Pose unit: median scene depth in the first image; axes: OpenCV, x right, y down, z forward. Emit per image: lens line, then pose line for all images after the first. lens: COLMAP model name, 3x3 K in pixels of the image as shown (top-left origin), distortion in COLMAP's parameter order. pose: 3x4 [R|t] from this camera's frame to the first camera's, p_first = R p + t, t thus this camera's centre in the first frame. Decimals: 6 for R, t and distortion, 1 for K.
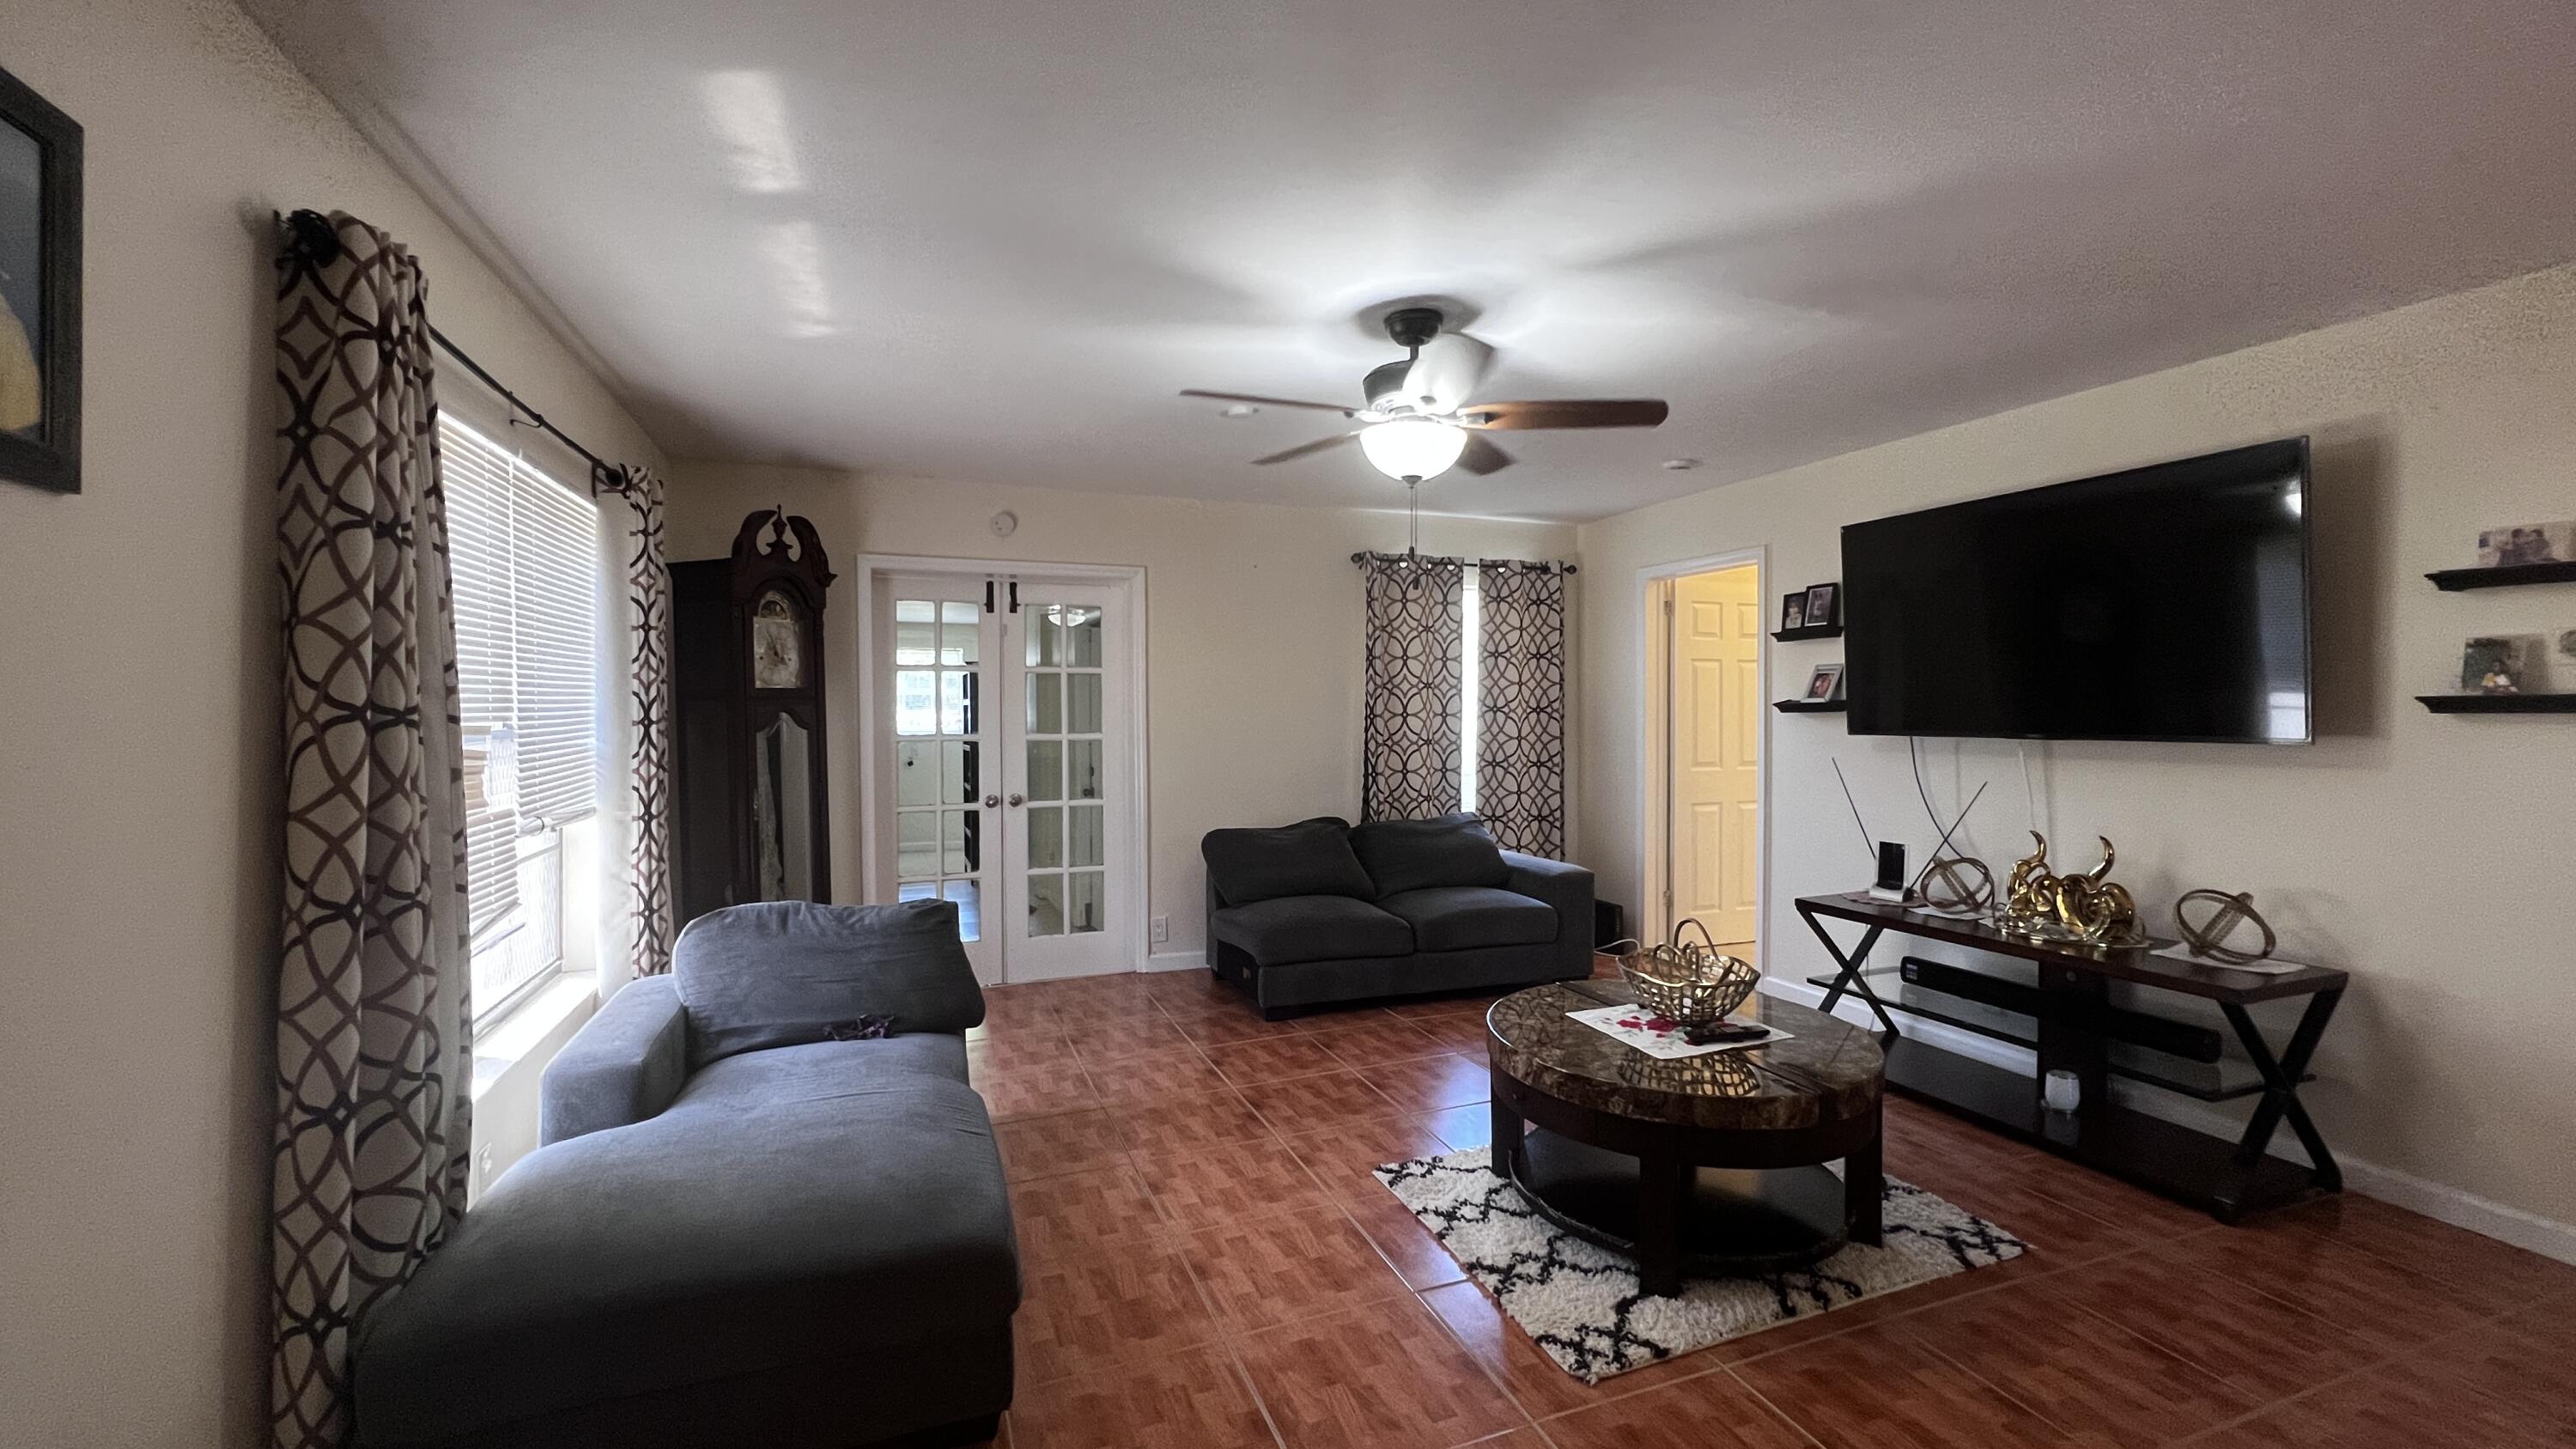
lens RADIAL K [[1036.2, 0, 1292.1], [0, 1036.2, 723.9], [0, 0, 1]] dist [-0.000472, 0.002248]
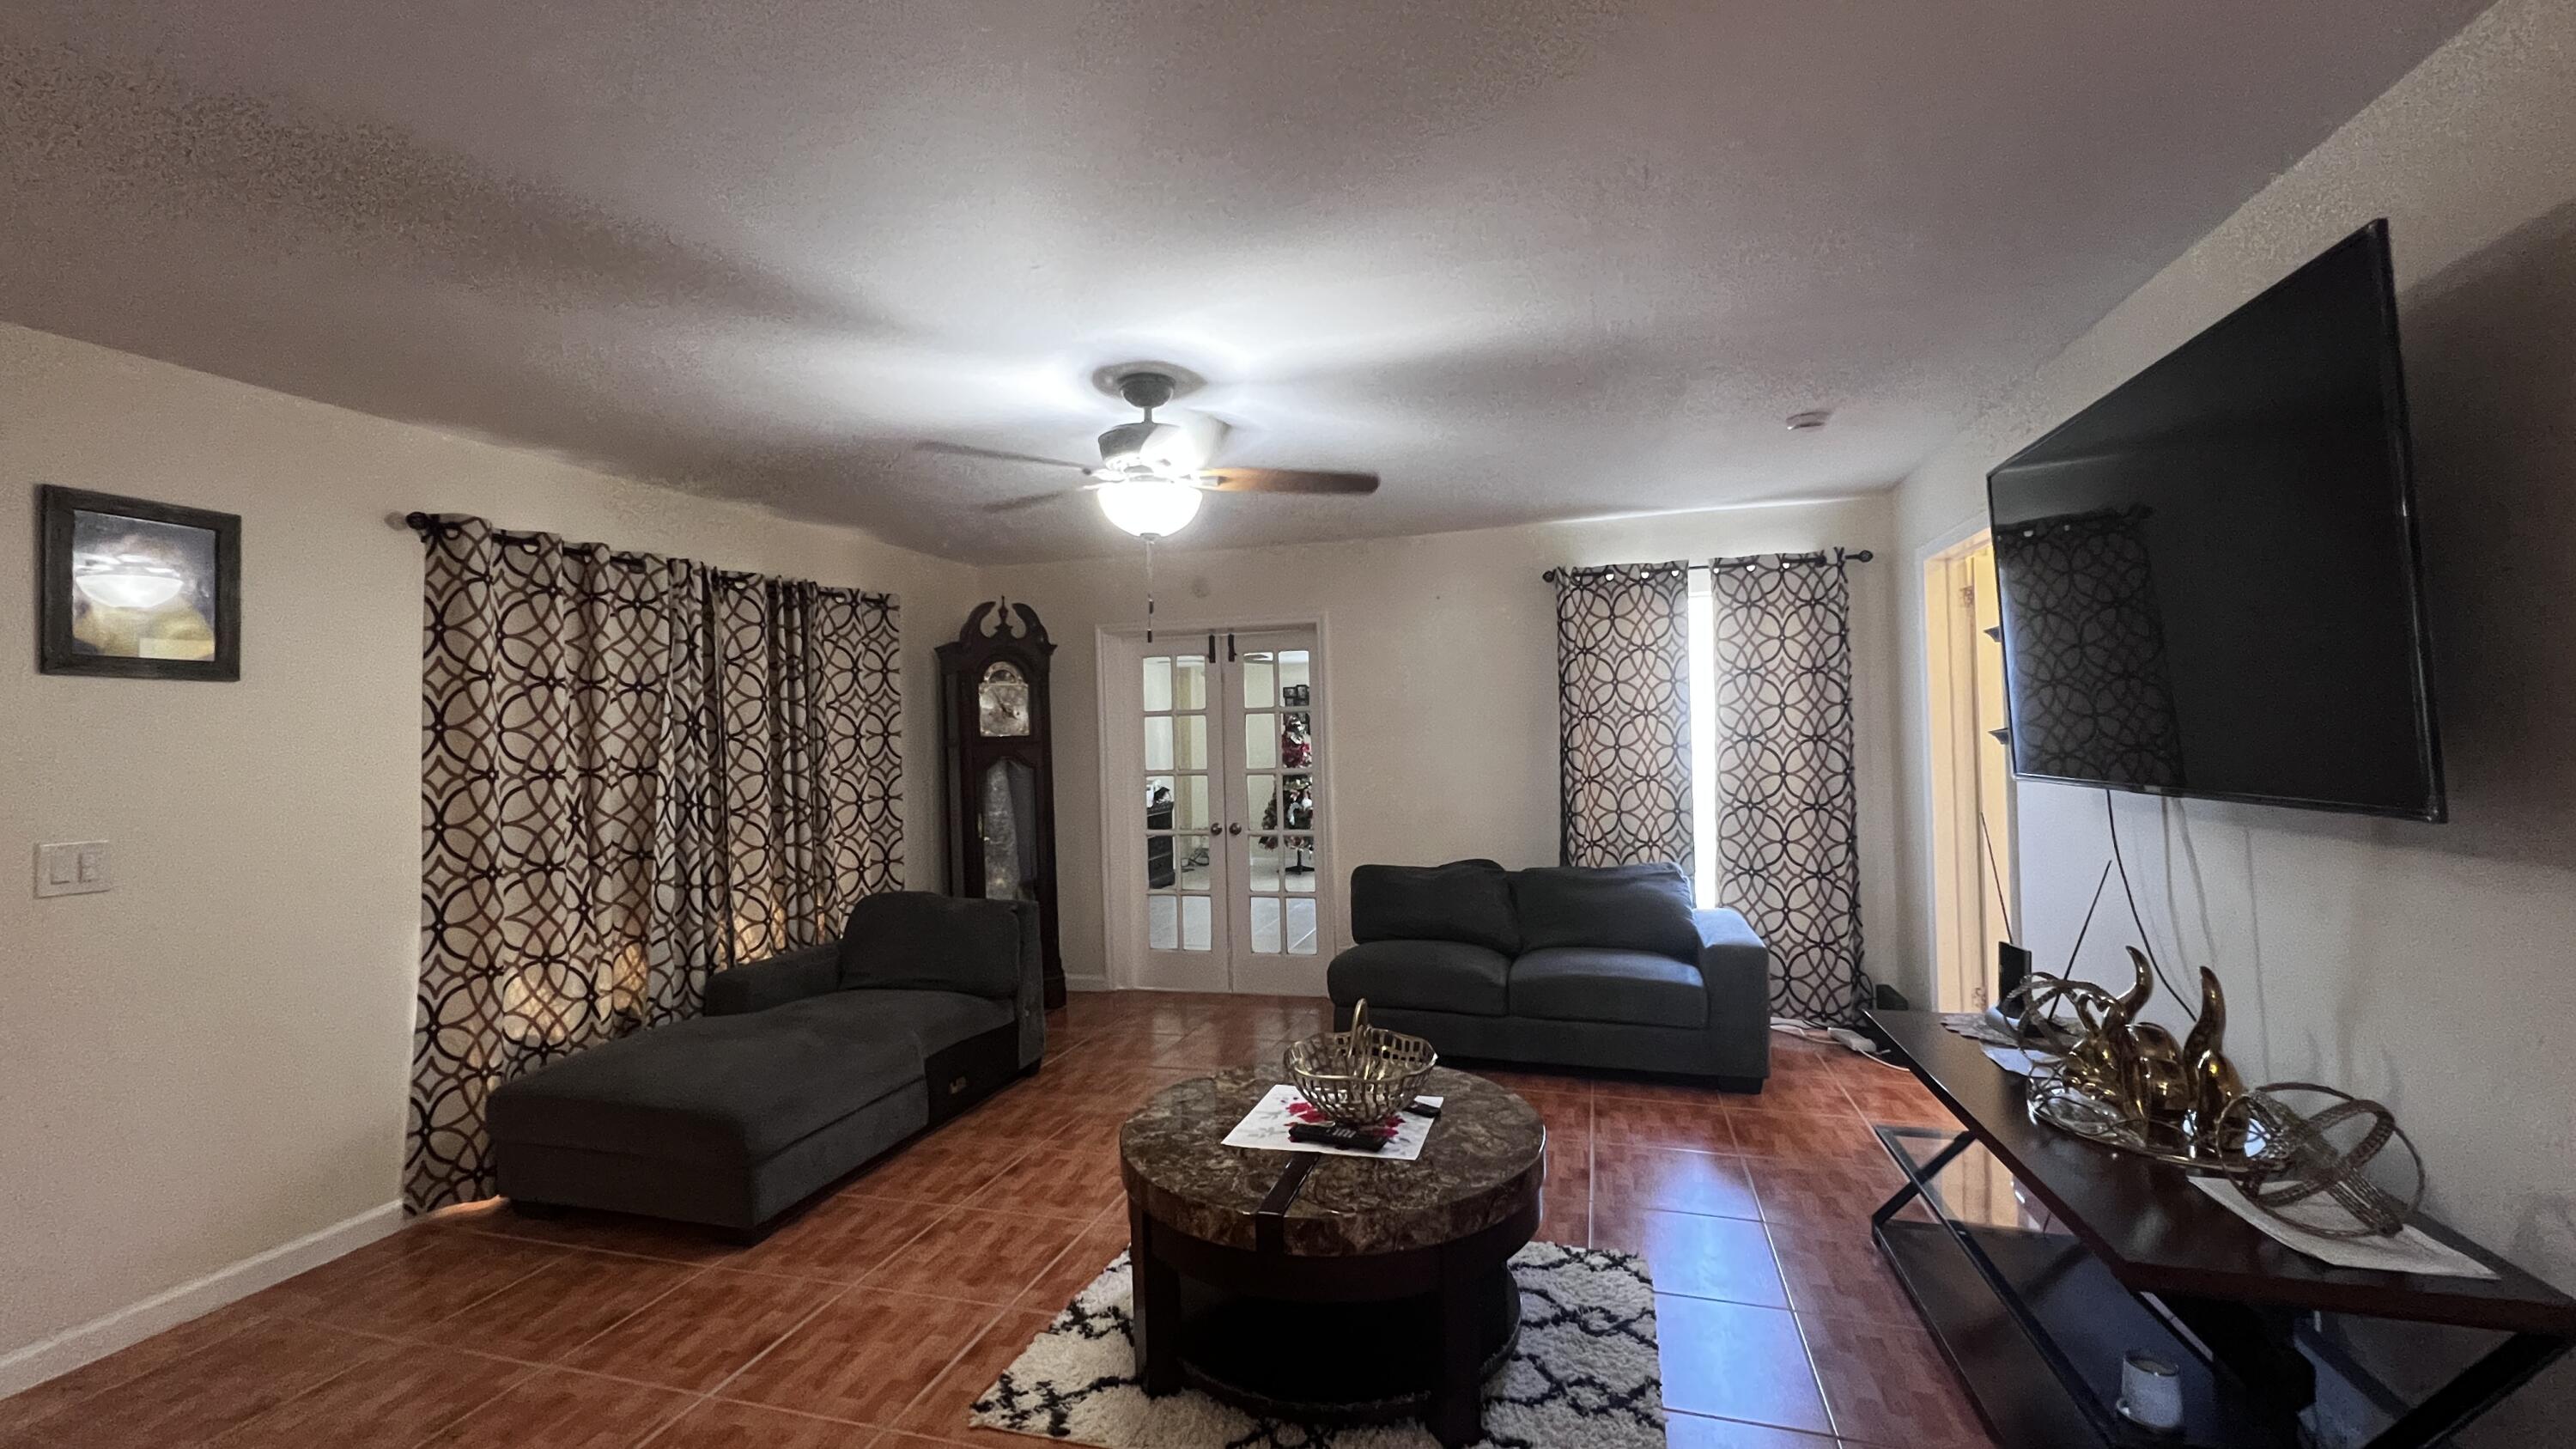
lens RADIAL K [[1036.1, 0, 1282.3], [0, 1036.1, 720.7], [0, 0, 1]] dist [-0.002287, 0.000032]
pose [[0.791075, -0.025603, -0.611183, 0.473325], [0.011742, 0.999575, -0.026676, -0.012309], [0.611607, 0.013926, 0.791039, 0.147977]]
